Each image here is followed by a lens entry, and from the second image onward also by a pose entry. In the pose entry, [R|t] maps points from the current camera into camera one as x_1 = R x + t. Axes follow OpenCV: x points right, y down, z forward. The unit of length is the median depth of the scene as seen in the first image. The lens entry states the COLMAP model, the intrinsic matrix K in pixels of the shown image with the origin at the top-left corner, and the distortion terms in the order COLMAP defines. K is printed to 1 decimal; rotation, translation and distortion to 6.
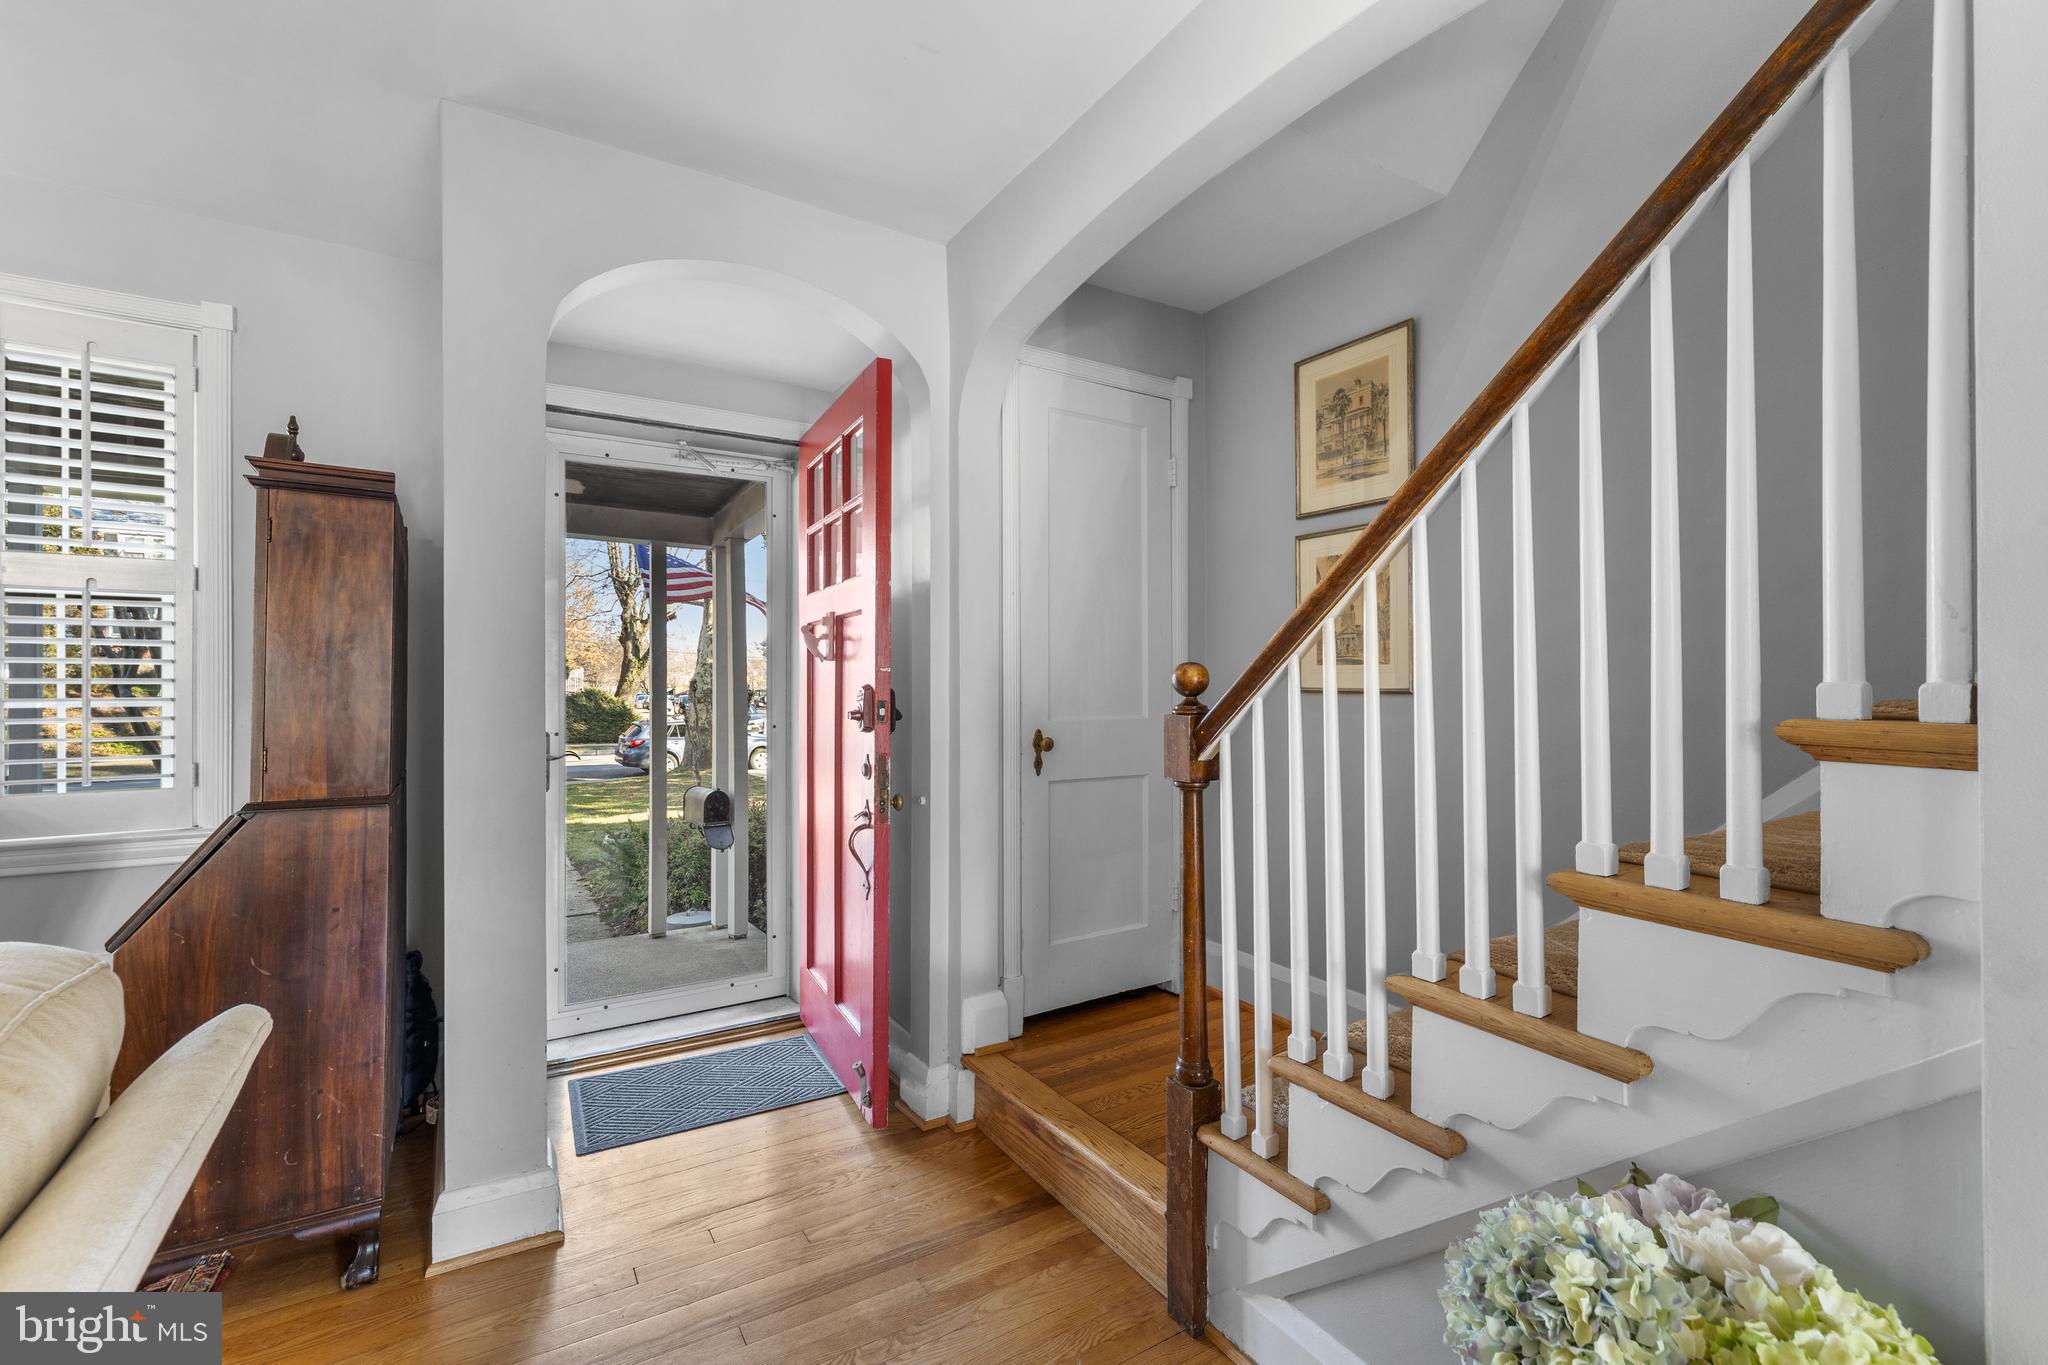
lens RADIAL K [[867.9, 0, 1006.3], [0, 867.9, 686.4], [0, 0, 1]] dist [0.001877, 0.000727]
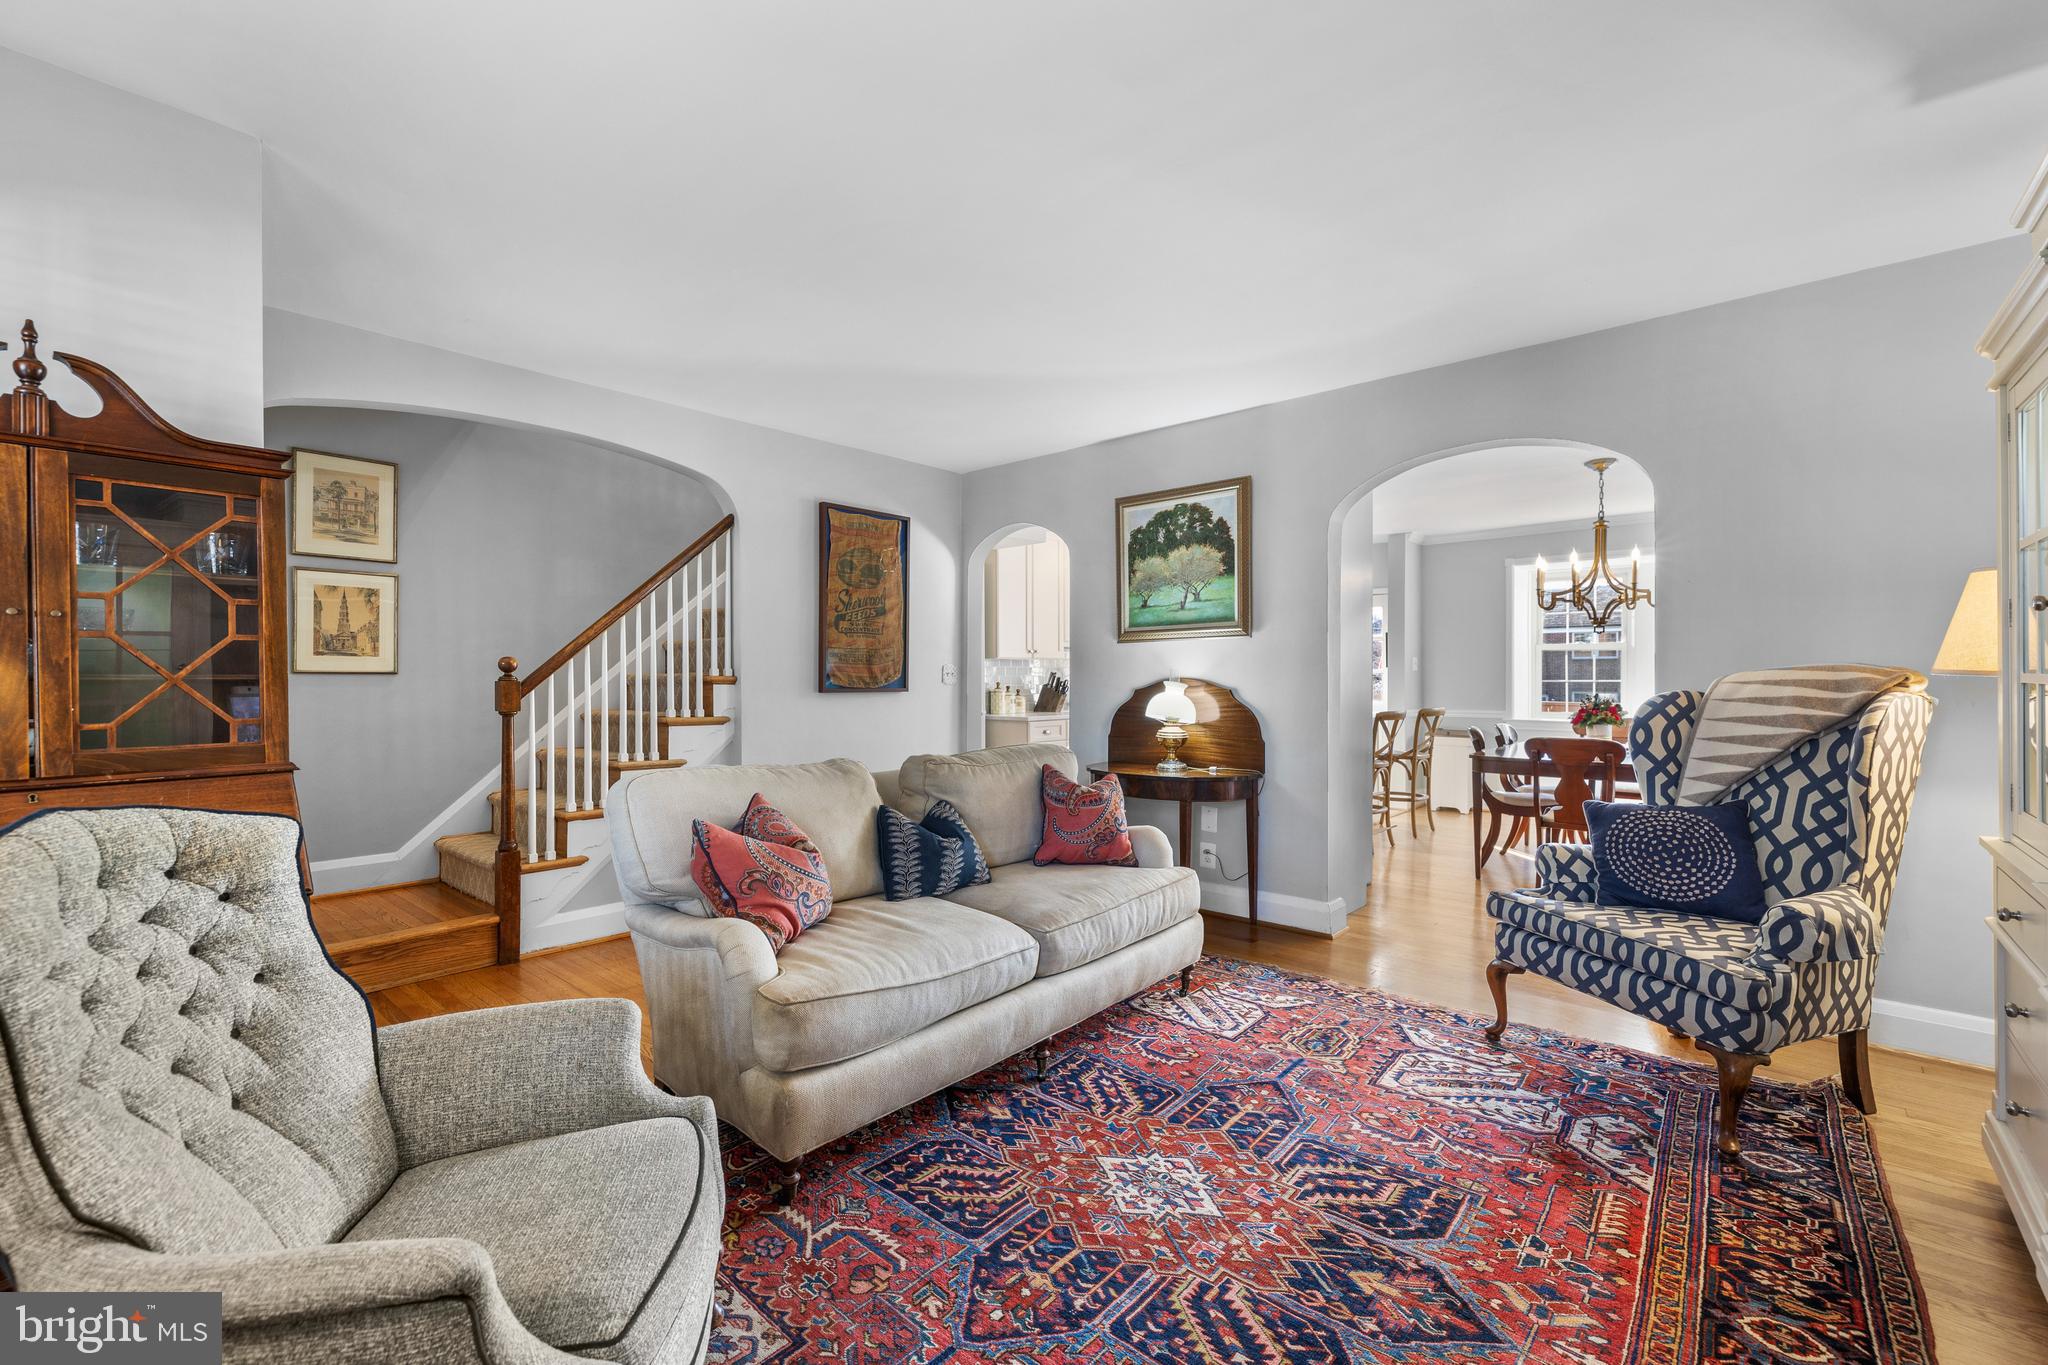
lens RADIAL K [[879.0, 0, 1033.0], [0, 879.0, 678.2], [0, 0, 1]] dist [0.000970, 0.000168]
pose [[-0.312855, 0.002159, 0.949798, -2.064134], [0.000213, 0.999998, -0.002203, 0.025776], [-0.949801, -0.000487, -0.312855, 0.405365]]
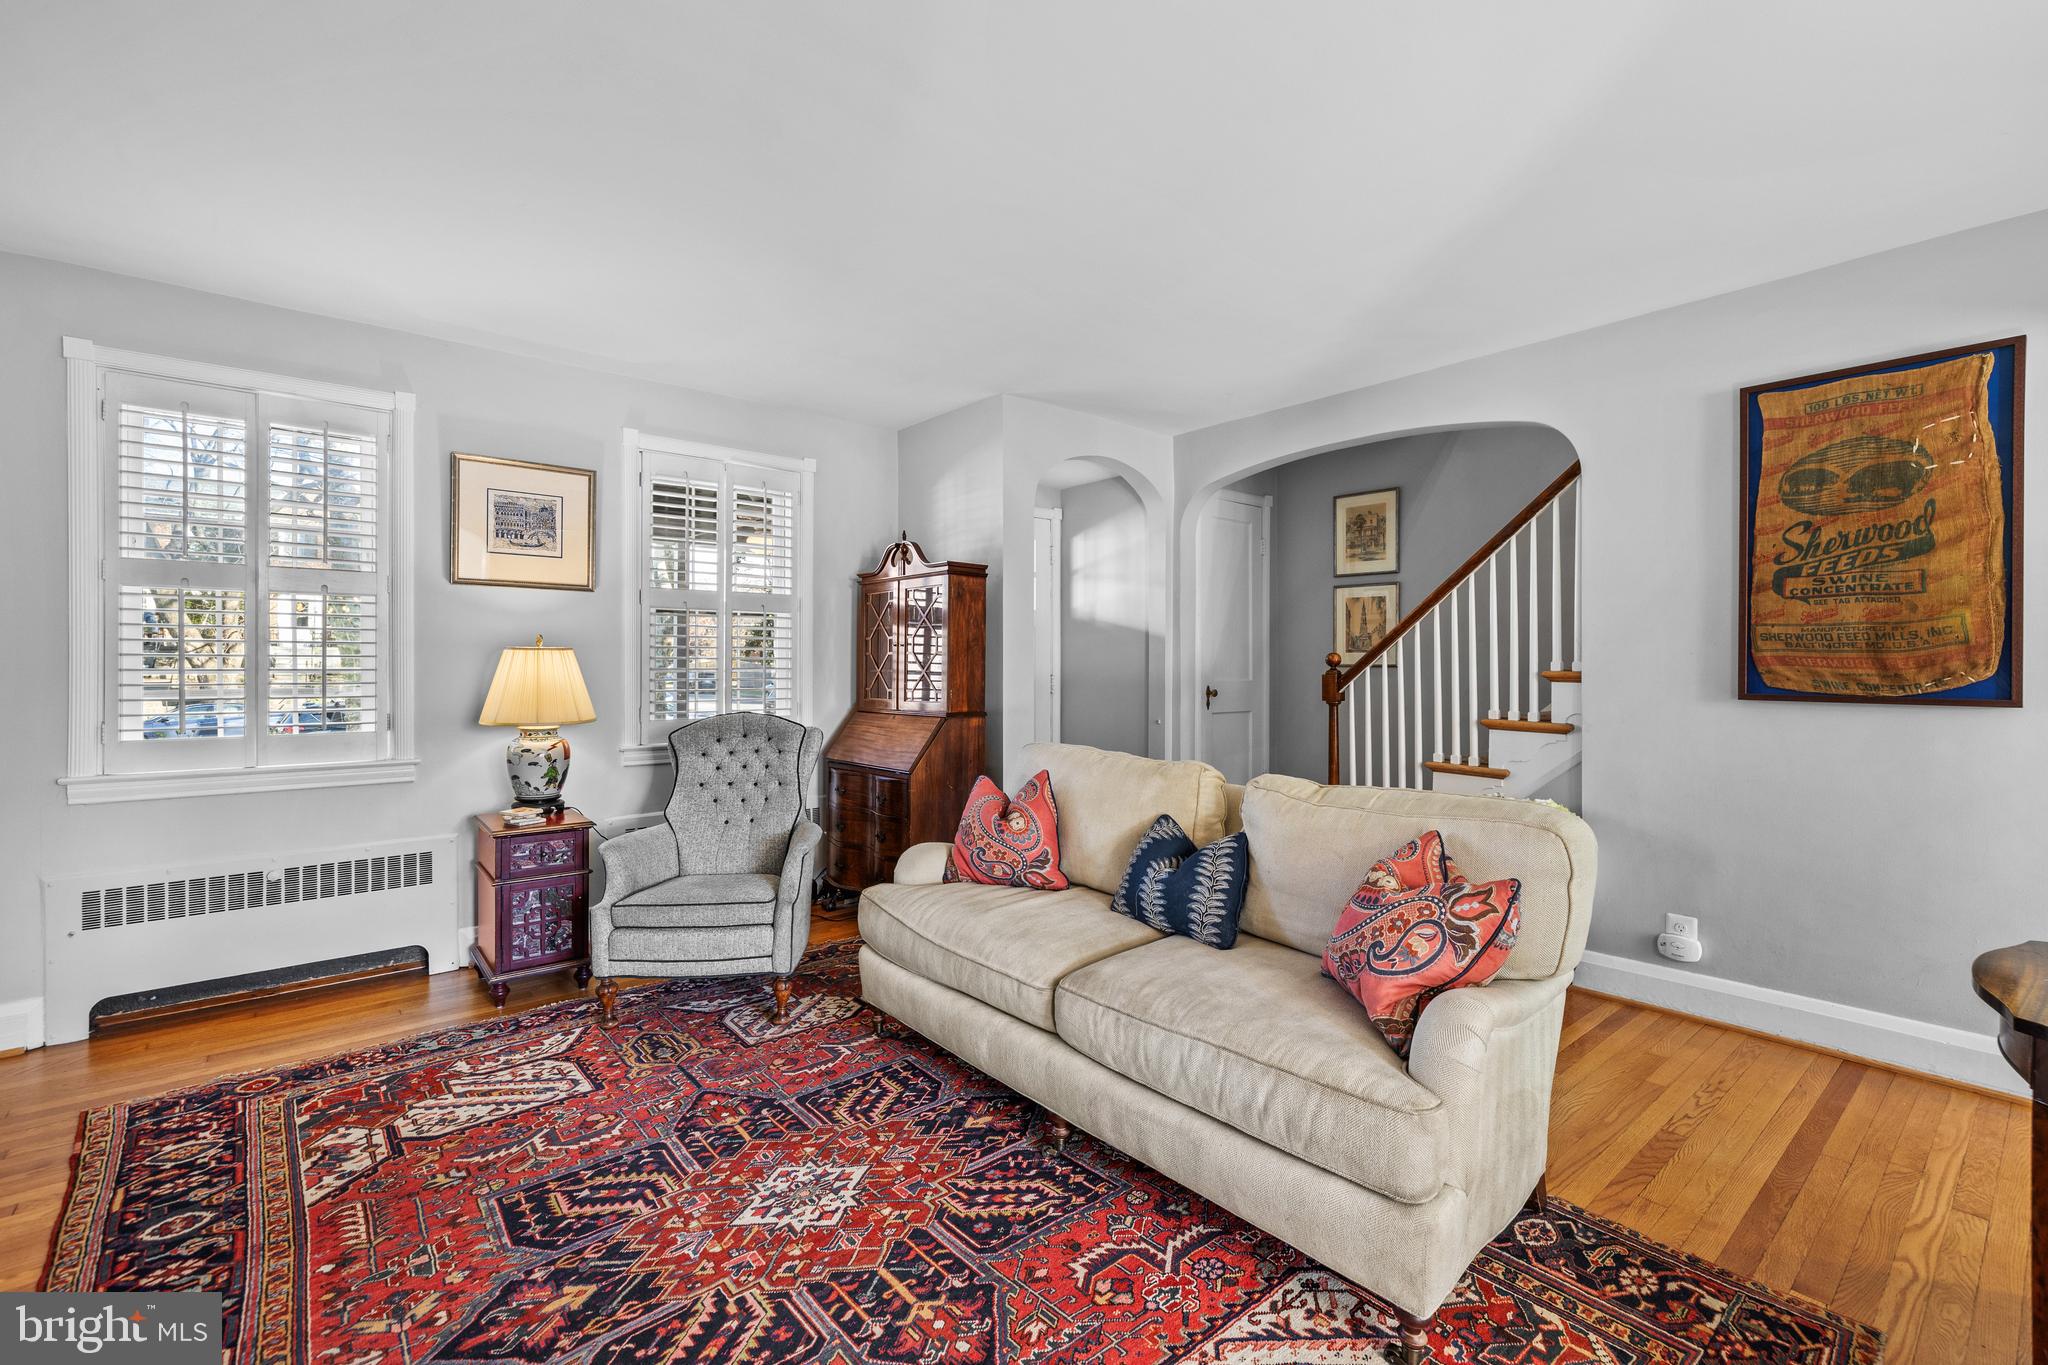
lens RADIAL K [[880.9, 0, 994.2], [0, 880.9, 669.7], [0, 0, 1]] dist [0.002414, 0.000055]
pose [[0.991114, 0.001544, 0.133004, -0.966560], [-0.002741, 0.999957, 0.008814, -0.001817], [-0.132984, -0.009100, 0.991076, -1.210400]]
